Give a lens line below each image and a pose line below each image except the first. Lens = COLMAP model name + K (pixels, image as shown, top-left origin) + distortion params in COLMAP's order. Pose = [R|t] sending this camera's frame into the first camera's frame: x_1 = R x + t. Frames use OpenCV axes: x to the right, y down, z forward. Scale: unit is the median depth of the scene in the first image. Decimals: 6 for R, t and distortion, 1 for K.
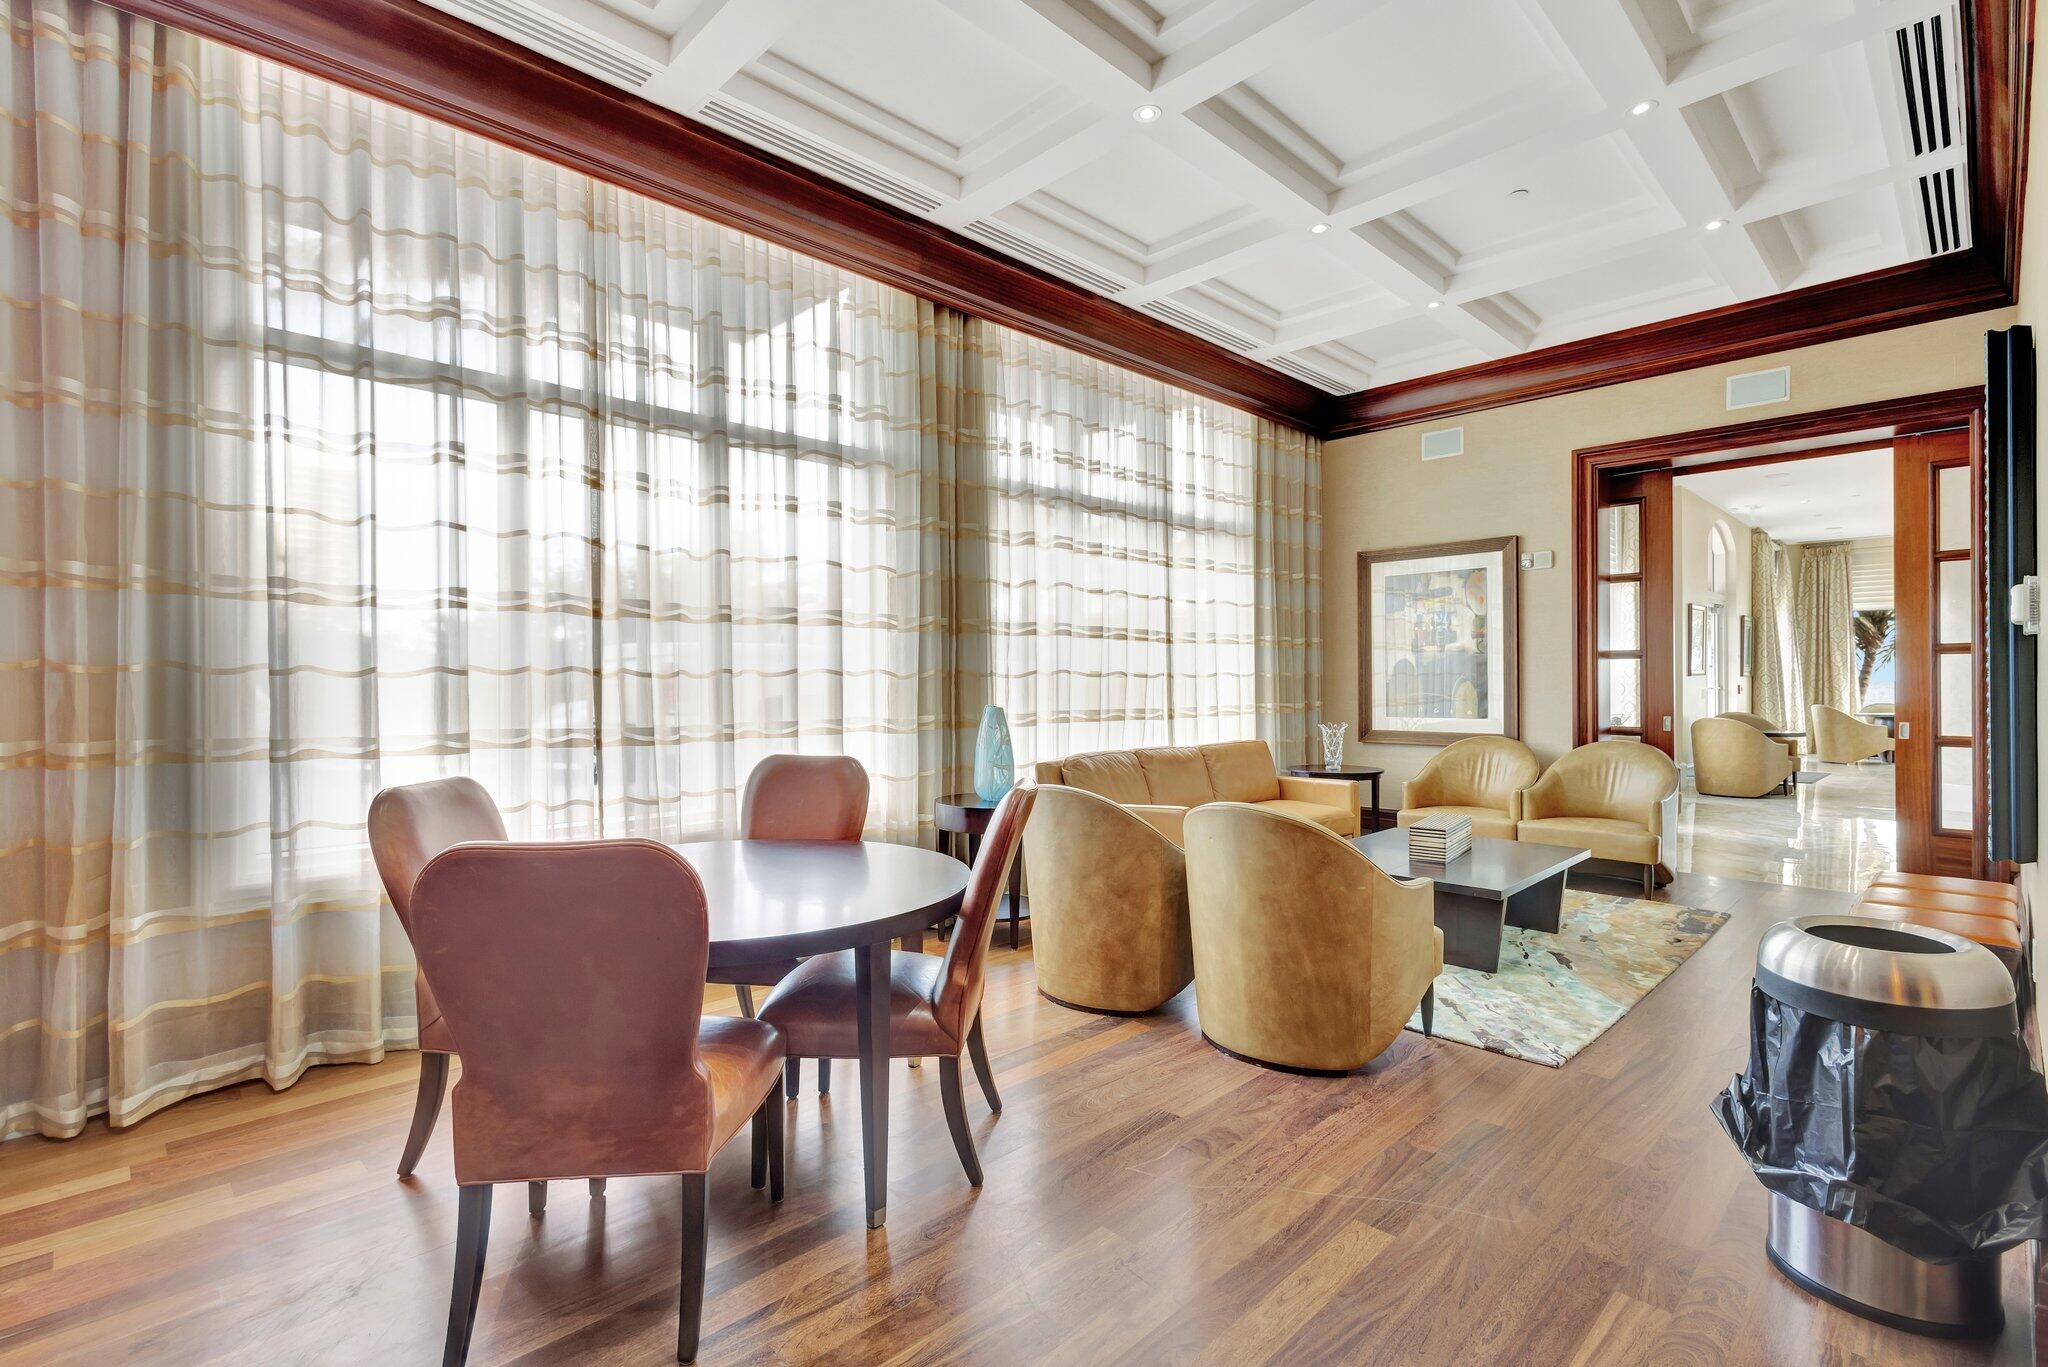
lens RADIAL K [[943.3, 0, 1027.7], [0, 943.3, 682.2], [0, 0, 1]] dist [0.000368, -0.001669]
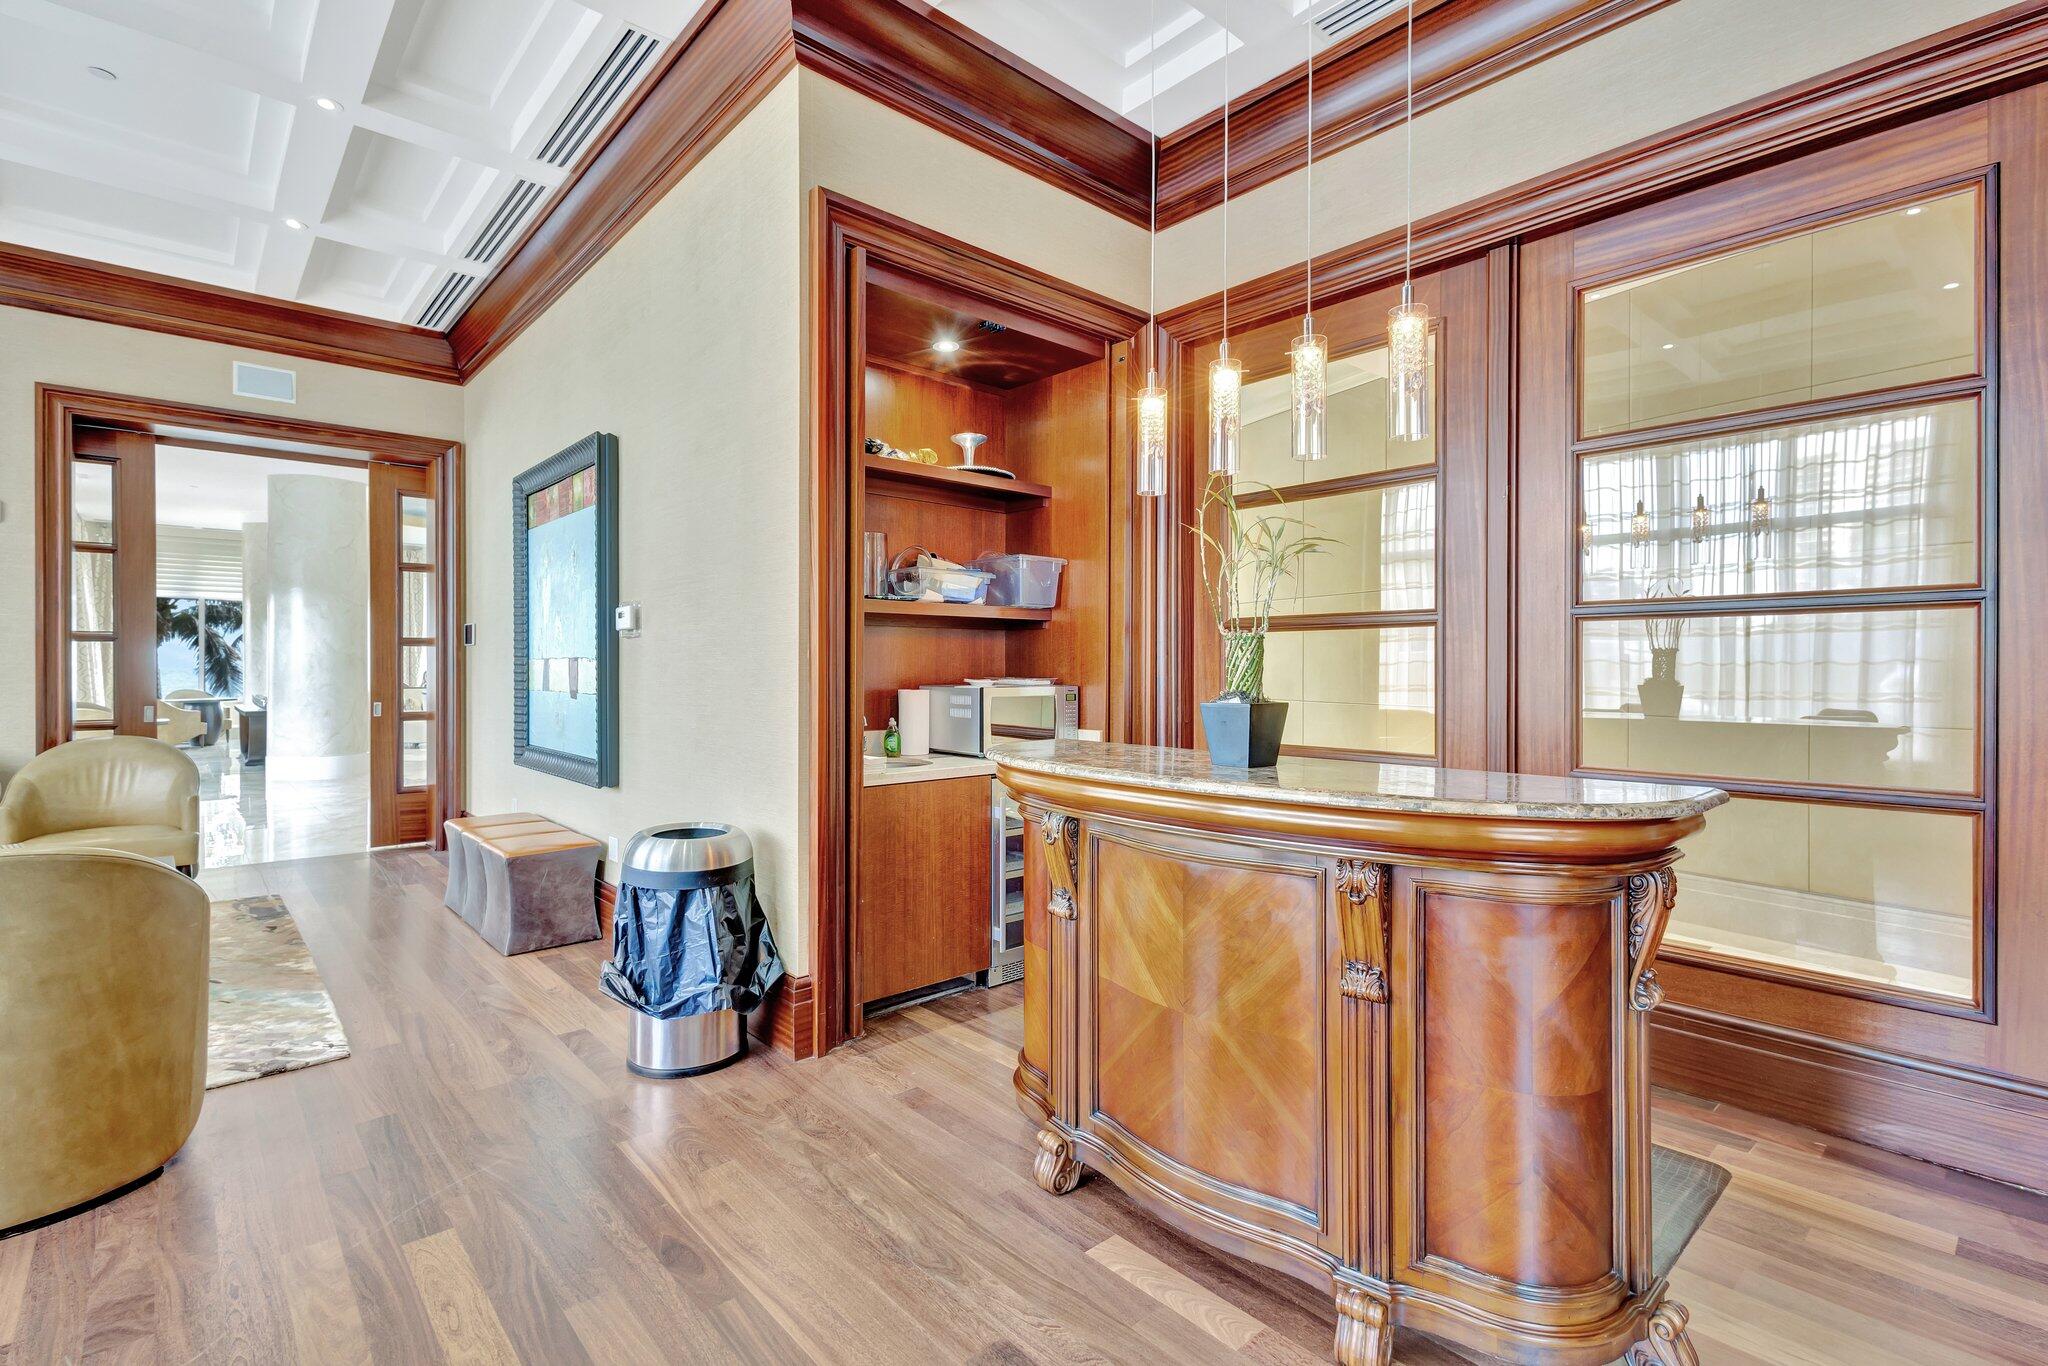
lens RADIAL K [[943.3, 0, 1019.7], [0, 943.3, 669.0], [0, 0, 1]] dist [0.000368, -0.001669]
pose [[0.032893, 0.000202, 0.999459, -0.348131], [0.000069, 1.000000, -0.000205, 0.001213], [-0.999459, 0.000075, 0.032893, 0.223713]]
